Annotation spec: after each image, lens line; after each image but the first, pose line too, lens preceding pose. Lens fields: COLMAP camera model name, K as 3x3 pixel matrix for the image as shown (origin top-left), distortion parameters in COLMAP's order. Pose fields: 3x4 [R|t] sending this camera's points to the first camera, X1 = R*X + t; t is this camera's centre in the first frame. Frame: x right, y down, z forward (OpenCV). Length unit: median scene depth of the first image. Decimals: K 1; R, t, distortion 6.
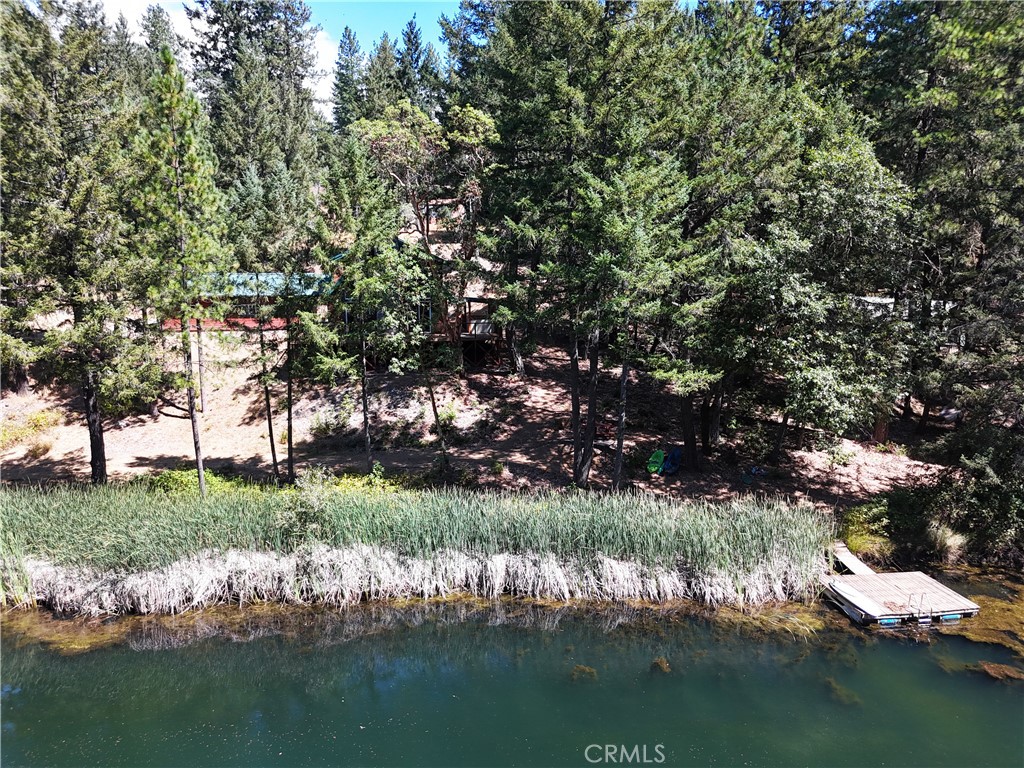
lens RADIAL K [[755.8, 0, 514.0], [0, 755.8, 382.5], [0, 0, 1]] dist [0.053746, -0.052066]
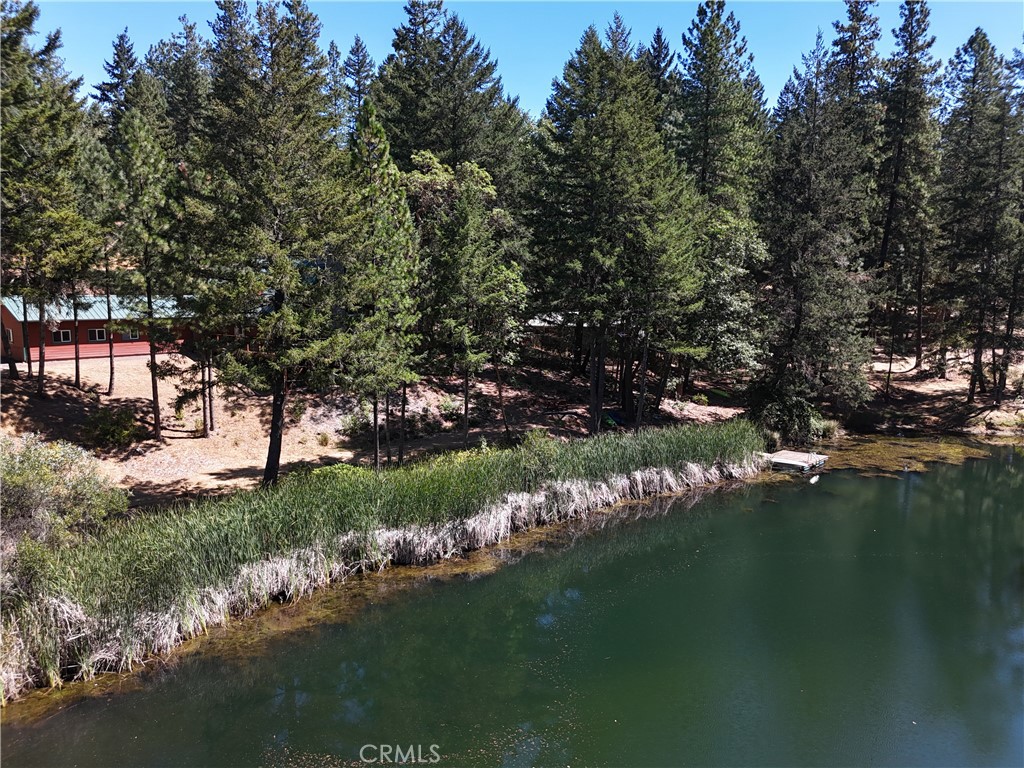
lens RADIAL K [[755.8, 0, 514.0], [0, 755.8, 382.5], [0, 0, 1]] dist [0.053746, -0.052066]
pose [[0.806909, -0.080072, 0.585224, -0.933453], [0.103032, 0.994660, -0.005969, 0.032017], [-0.581621, 0.065113, 0.810850, -0.068981]]
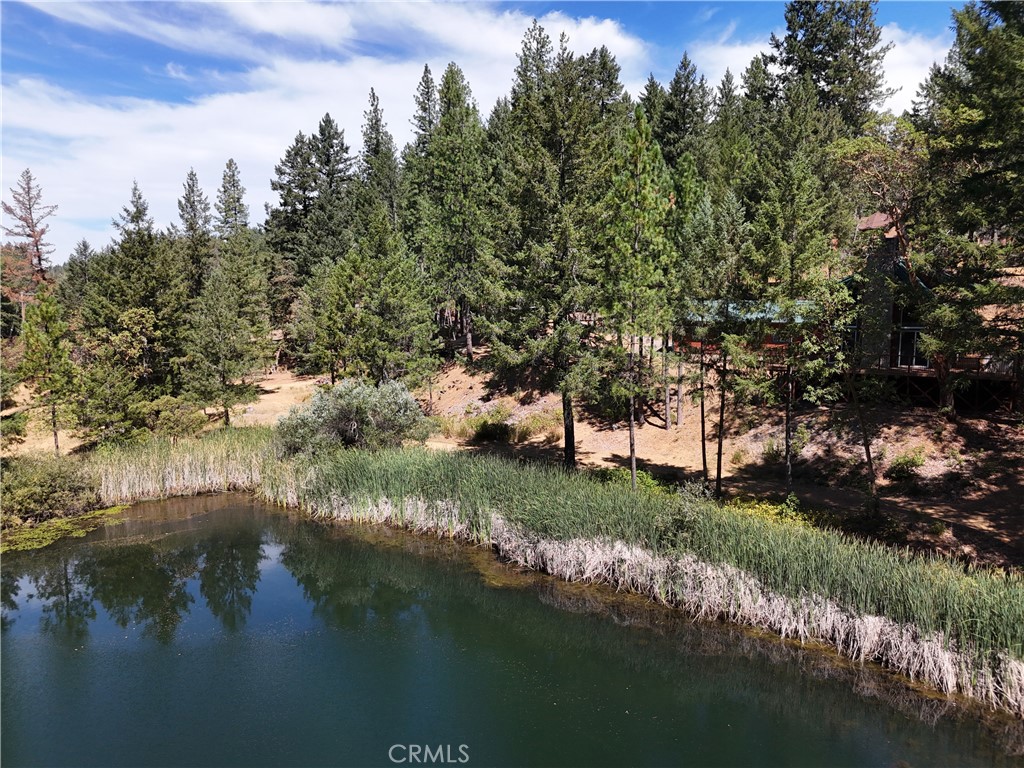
lens RADIAL K [[755.8, 0, 514.0], [0, 755.8, 382.5], [0, 0, 1]] dist [0.053746, -0.052066]
pose [[0.724199, 0.079687, -0.684972, 0.224931], [-0.108622, 0.994083, 0.000805, 0.004016], [0.680983, 0.073820, 0.728569, 0.049751]]
